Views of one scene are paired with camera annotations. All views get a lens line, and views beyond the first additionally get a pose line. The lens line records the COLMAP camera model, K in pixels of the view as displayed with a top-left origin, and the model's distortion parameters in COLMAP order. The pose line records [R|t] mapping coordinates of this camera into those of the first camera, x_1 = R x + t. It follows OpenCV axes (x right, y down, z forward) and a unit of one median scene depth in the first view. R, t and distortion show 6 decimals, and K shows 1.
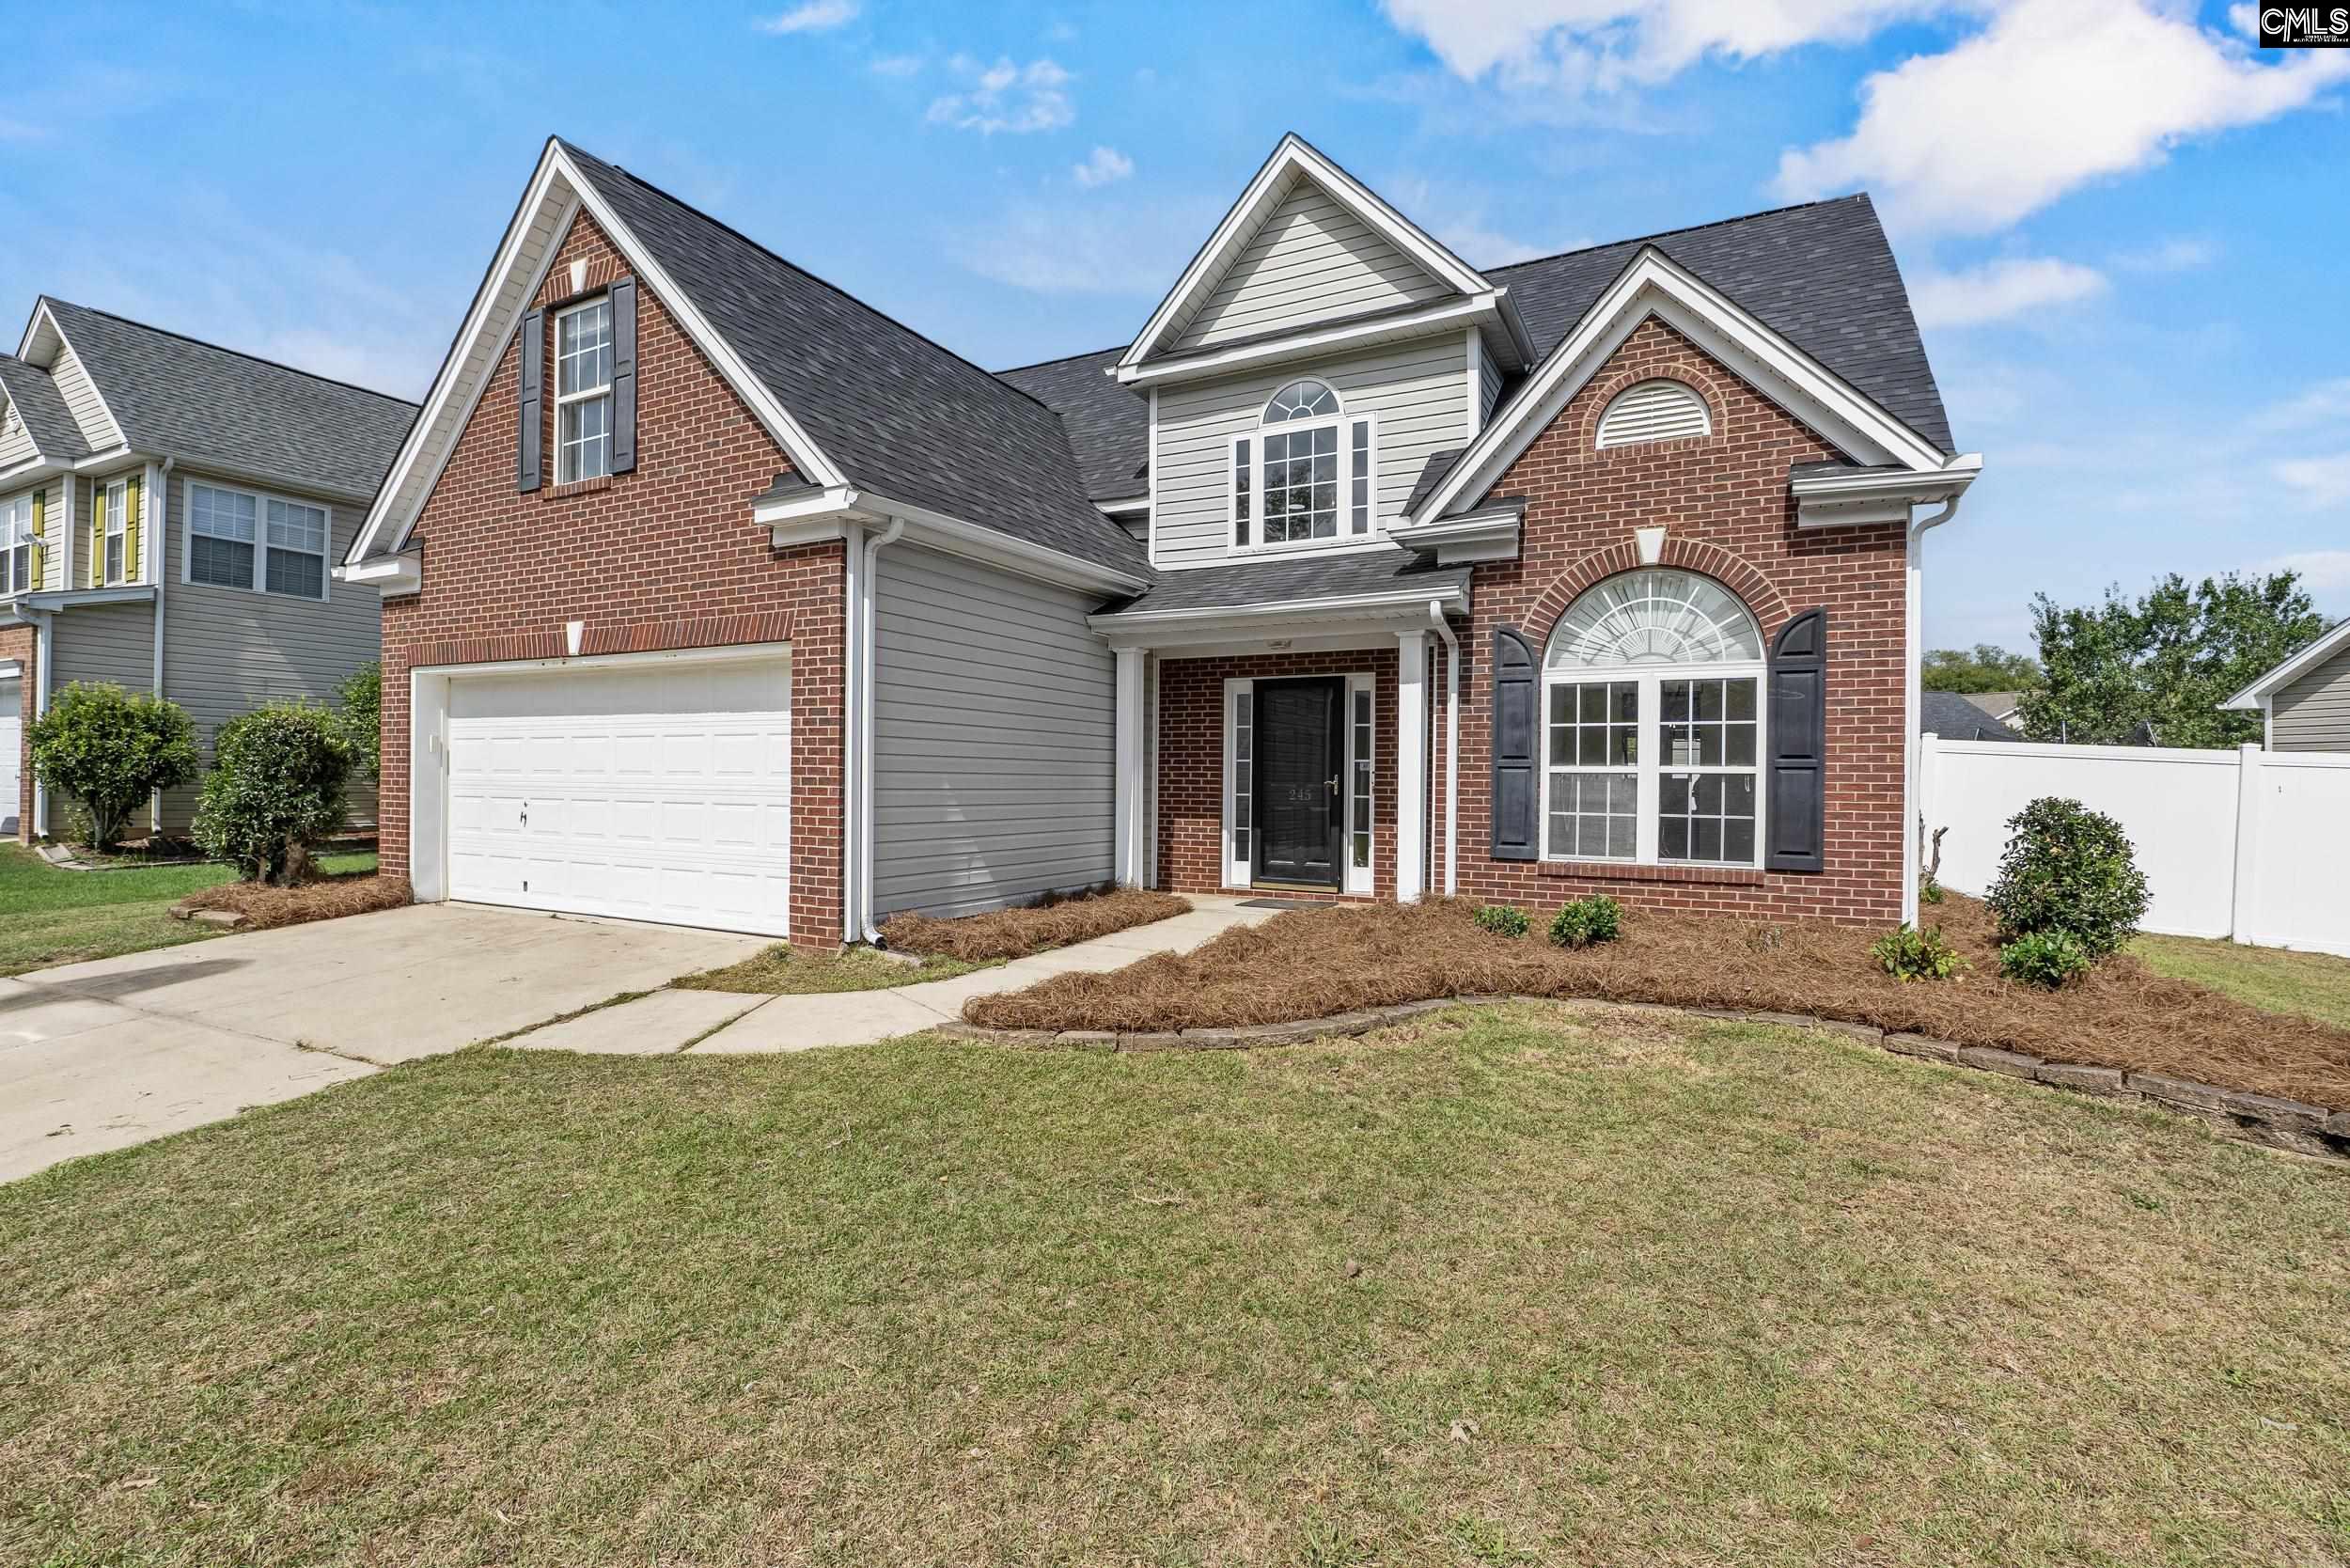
lens RADIAL K [[1074.0, 0, 1164.9], [0, 1074.0, 781.7], [0, 0, 1]] dist [-0.010152, 0.000387]
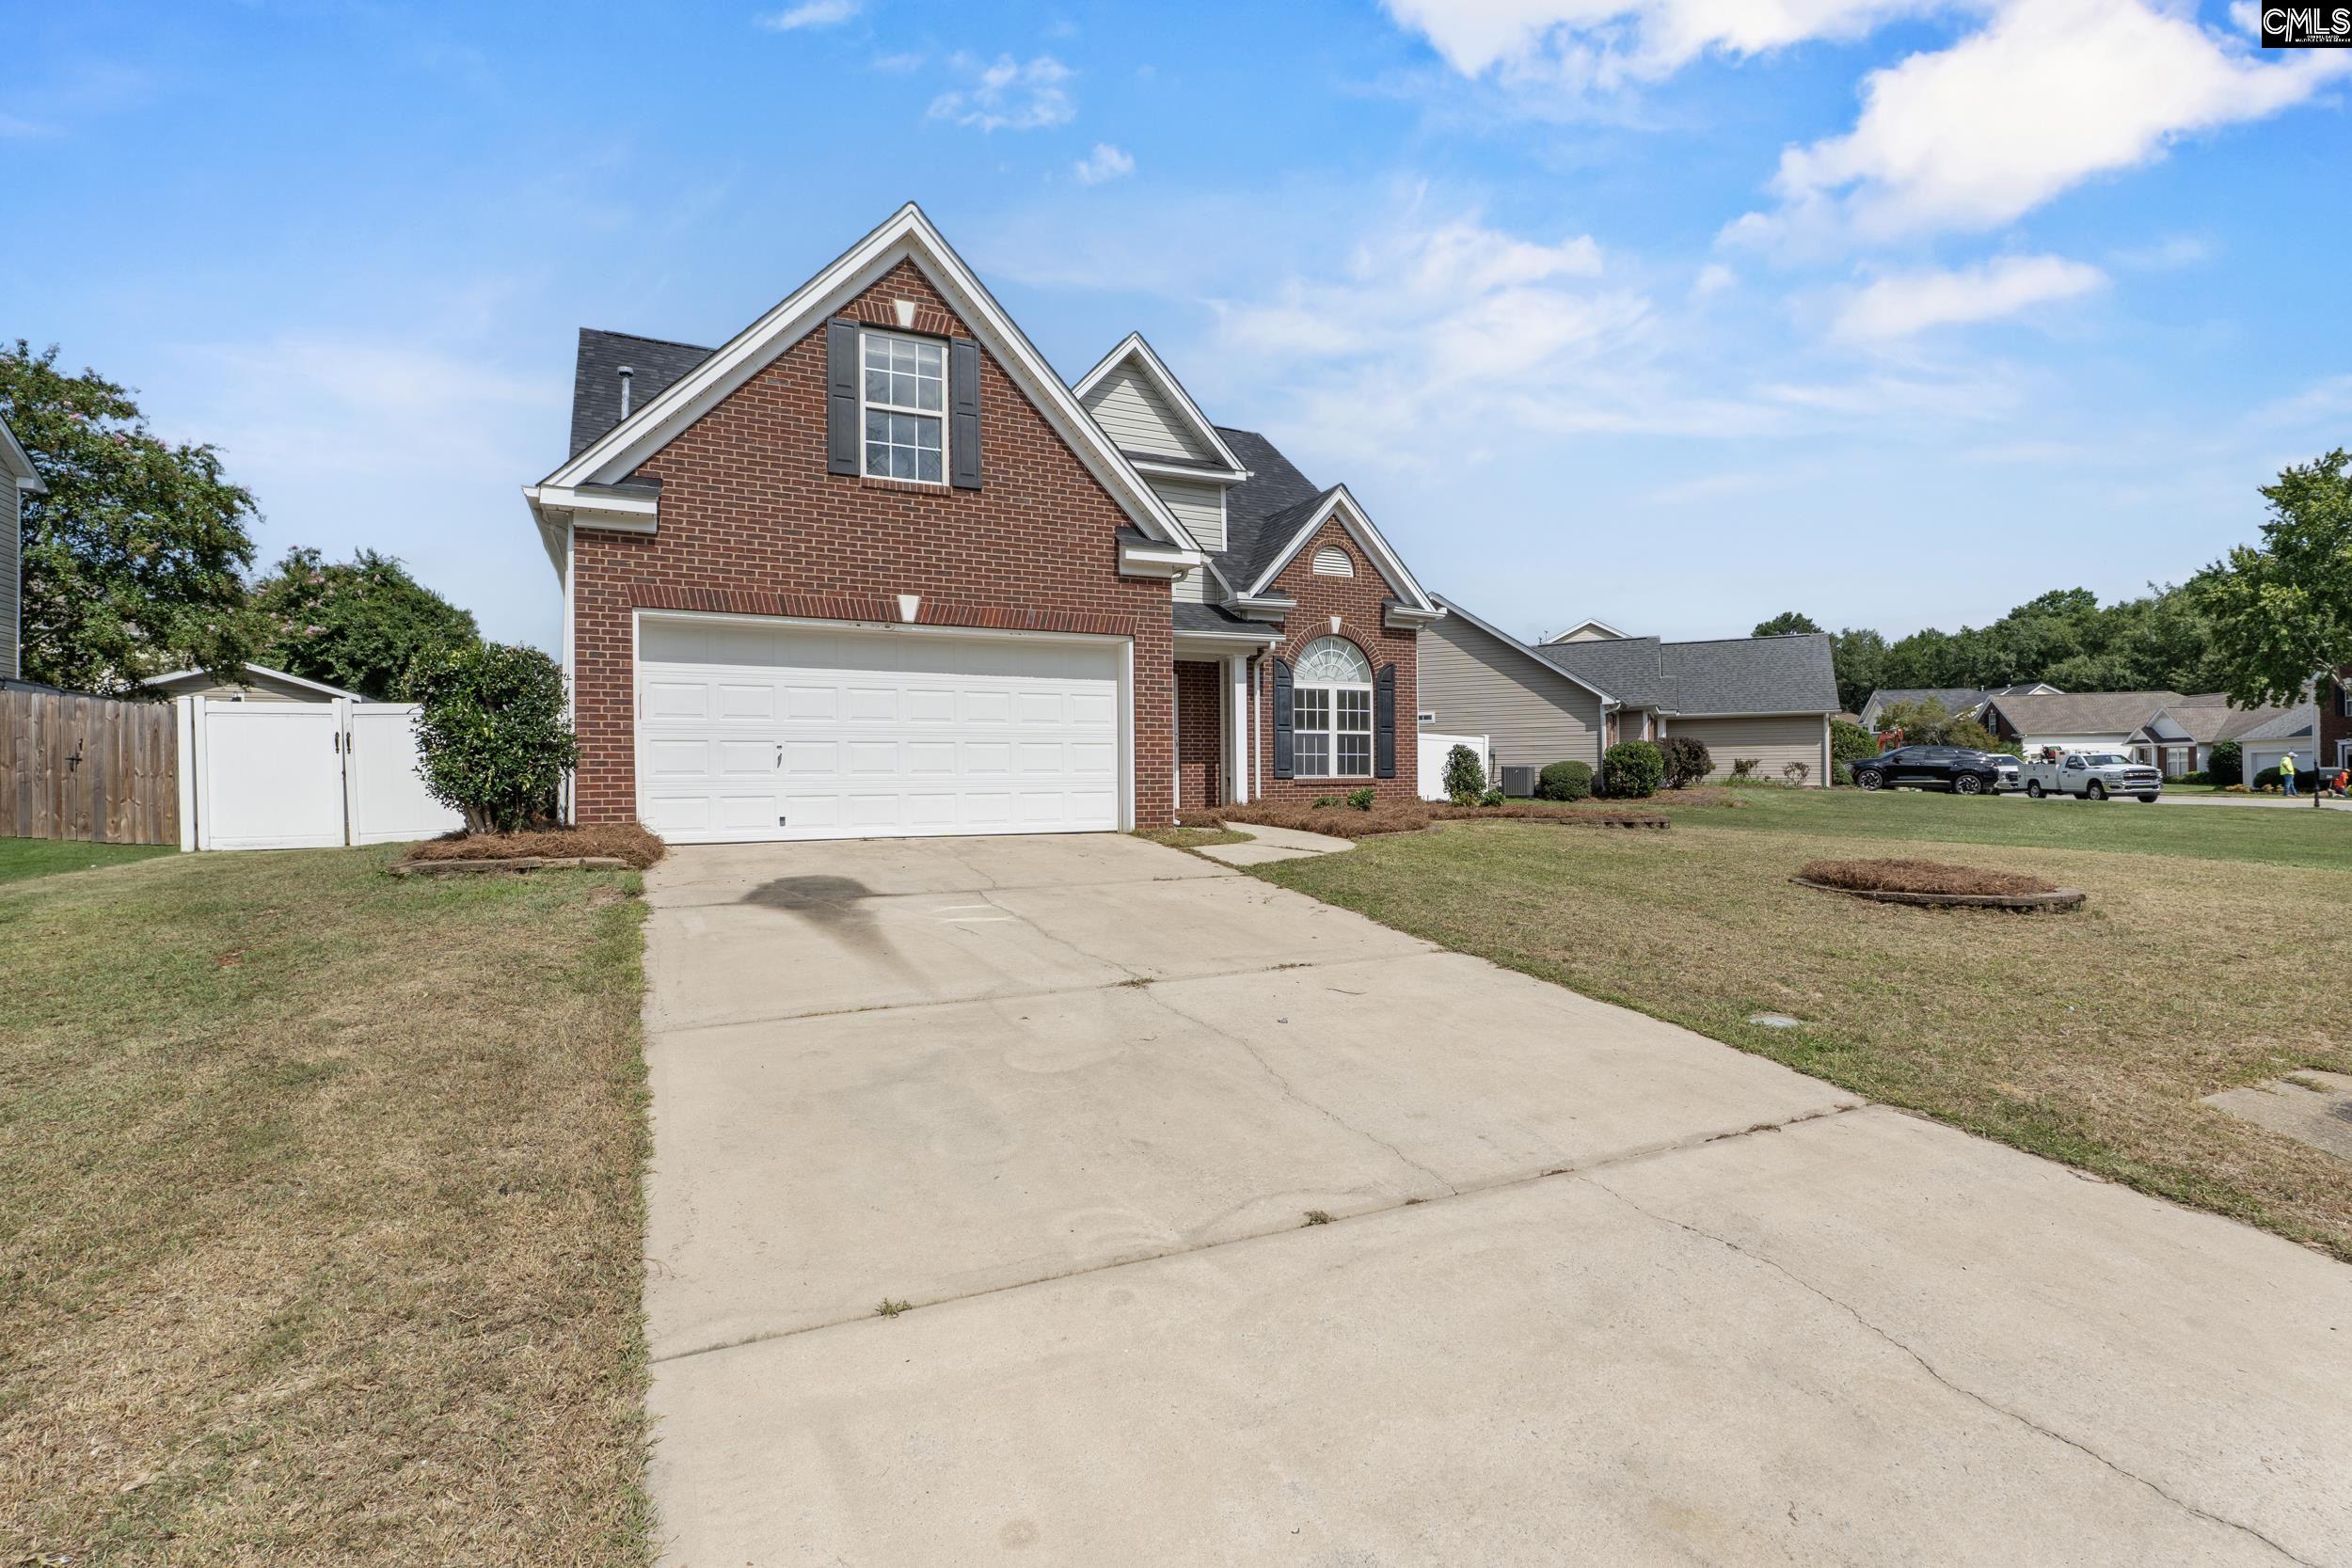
lens RADIAL K [[1074.8, 0, 1165.9], [0, 1074.8, 781.7], [0, 0, 1]] dist [-0.010152, 0.000387]
pose [[0.587266, -0.017015, 0.809215, -1.416942], [0.014553, 0.999839, 0.010462, 0.057819], [-0.809263, 0.005632, 0.587419, 0.036853]]
